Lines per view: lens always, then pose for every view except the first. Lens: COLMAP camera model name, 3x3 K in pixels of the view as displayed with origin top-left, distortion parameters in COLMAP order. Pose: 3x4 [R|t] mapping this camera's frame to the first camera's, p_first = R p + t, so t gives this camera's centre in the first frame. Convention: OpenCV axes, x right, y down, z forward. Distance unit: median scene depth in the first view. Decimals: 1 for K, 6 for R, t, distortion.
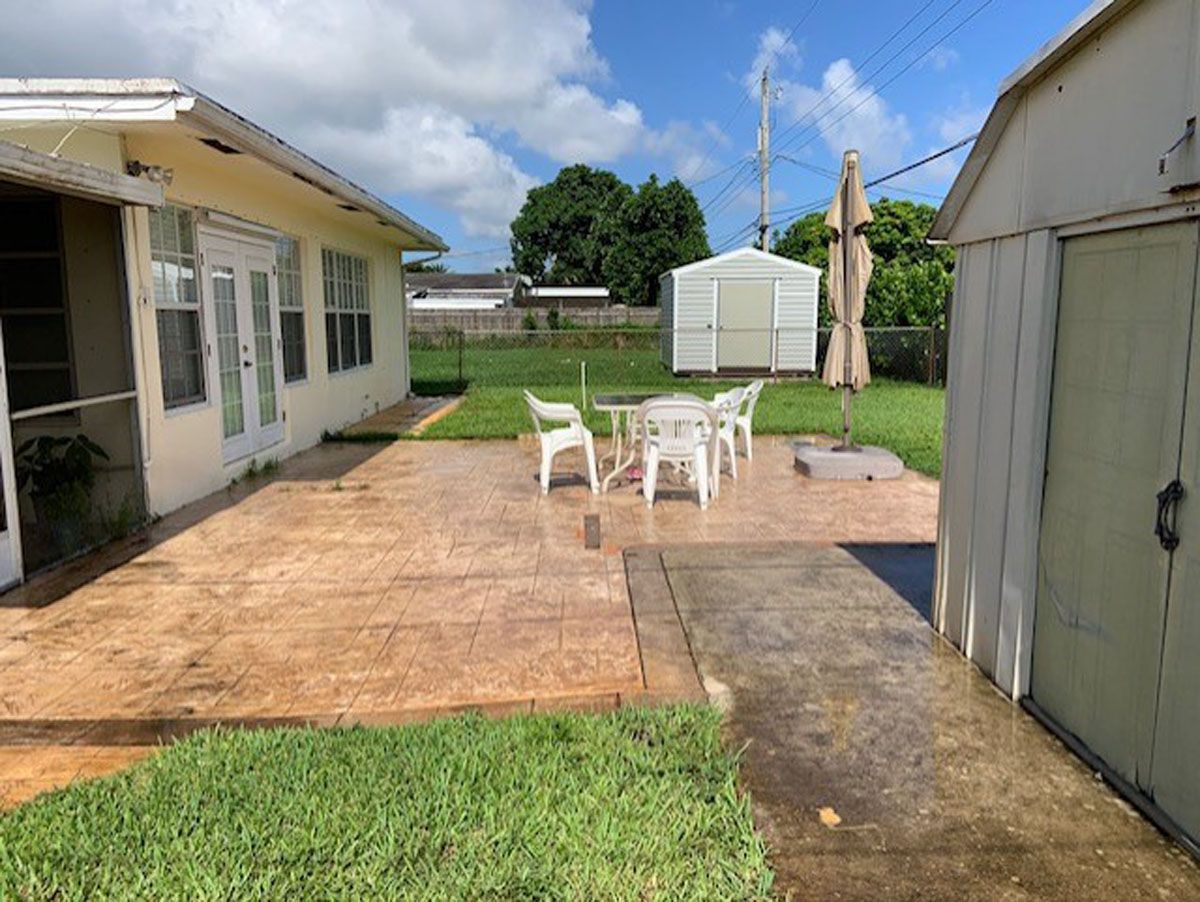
lens RADIAL K [[903.1, 0, 598.2], [0, 903.1, 429.7], [0, 0, 1]] dist [0.097764, -0.174879]
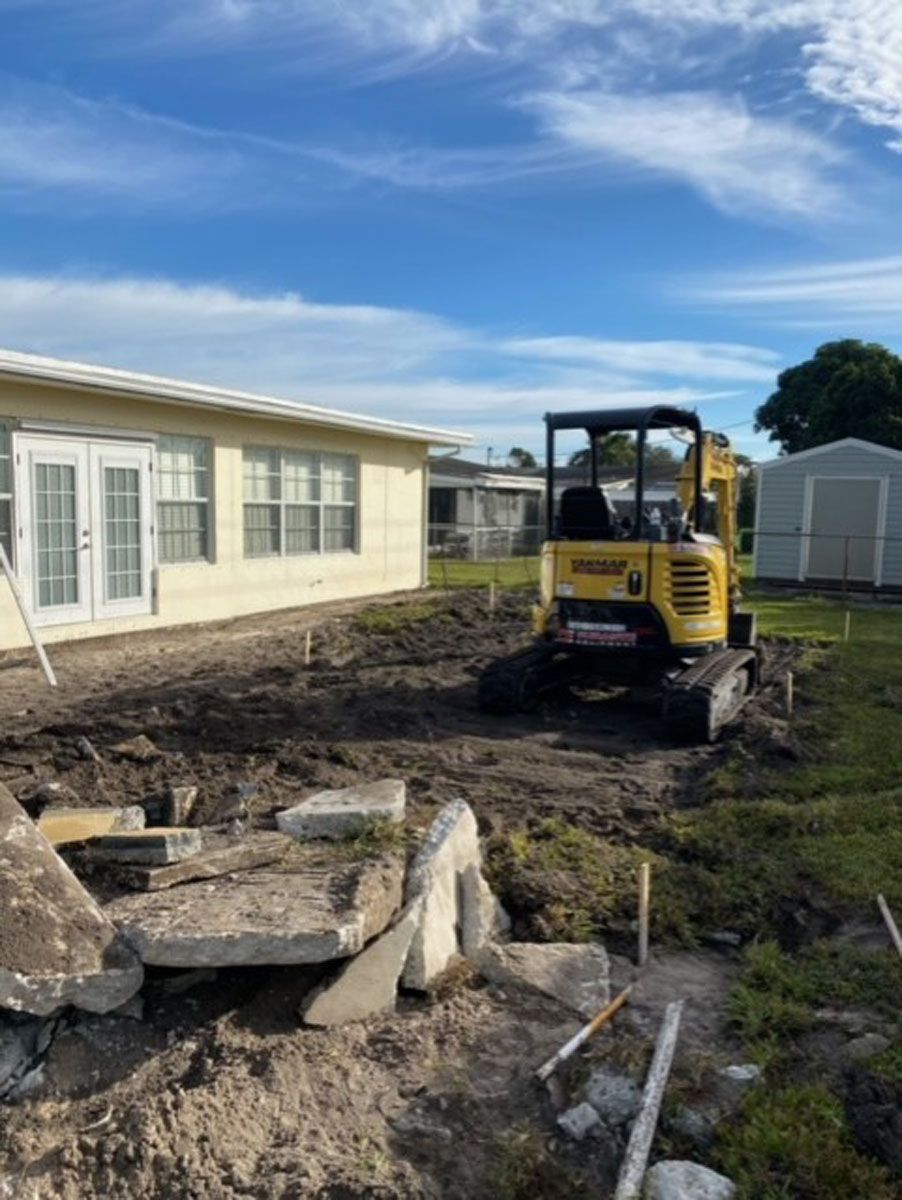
lens RADIAL K [[917.3, 0, 447.3], [0, 917.3, 597.5], [0, 0, 1]] dist [0.022694, 0.000024]
pose [[0.870829, 0.071046, -0.486425, 1.160307], [-0.084162, 0.996439, -0.005135, -0.072099], [0.484328, 0.045410, 0.873707, 0.334020]]
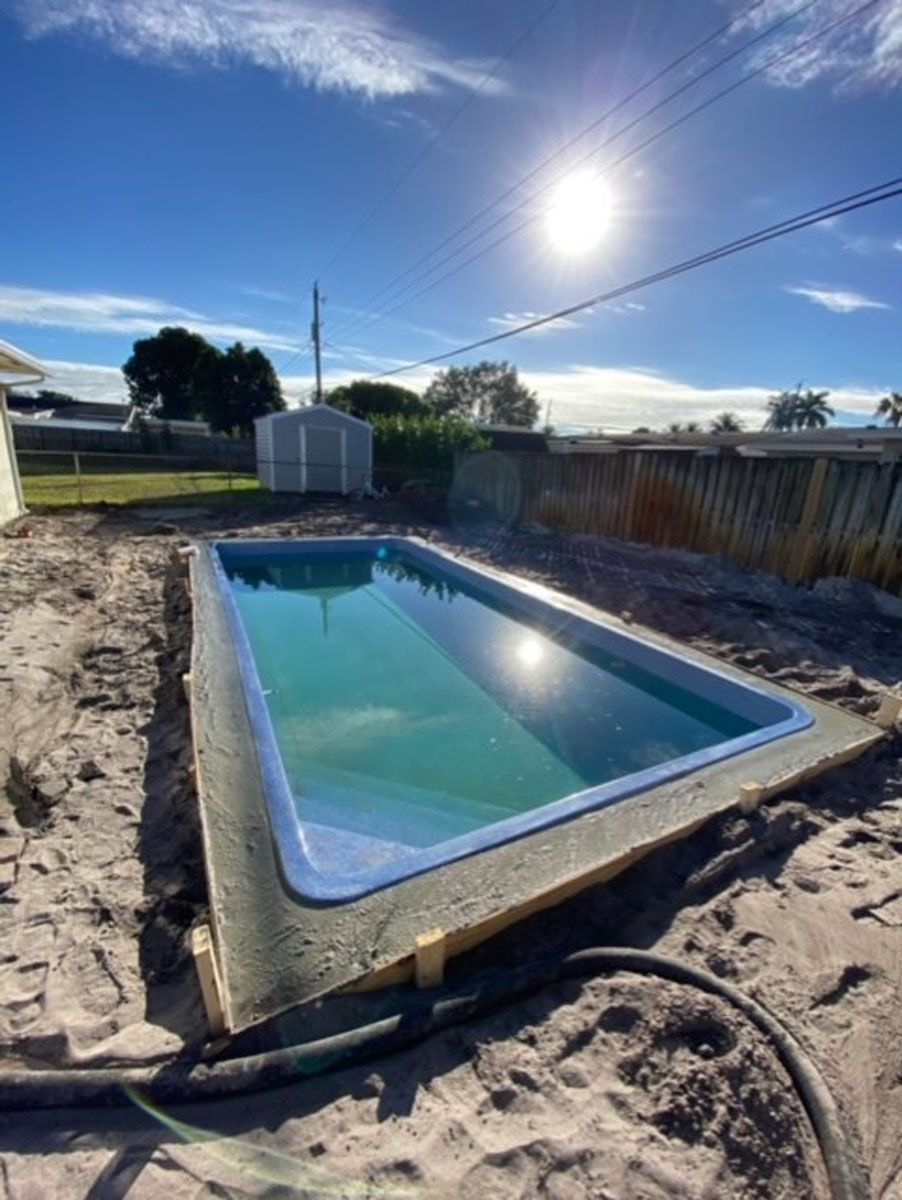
lens RADIAL K [[485.9, 0, 453.6], [0, 485.9, 602.4], [0, 0, 1]] dist [0.032527, -0.030053]
pose [[0.896595, -0.070747, 0.437163, -0.032849], [-0.007948, 0.984427, 0.175612, -0.137719], [-0.442779, -0.160928, 0.882071, 0.830769]]
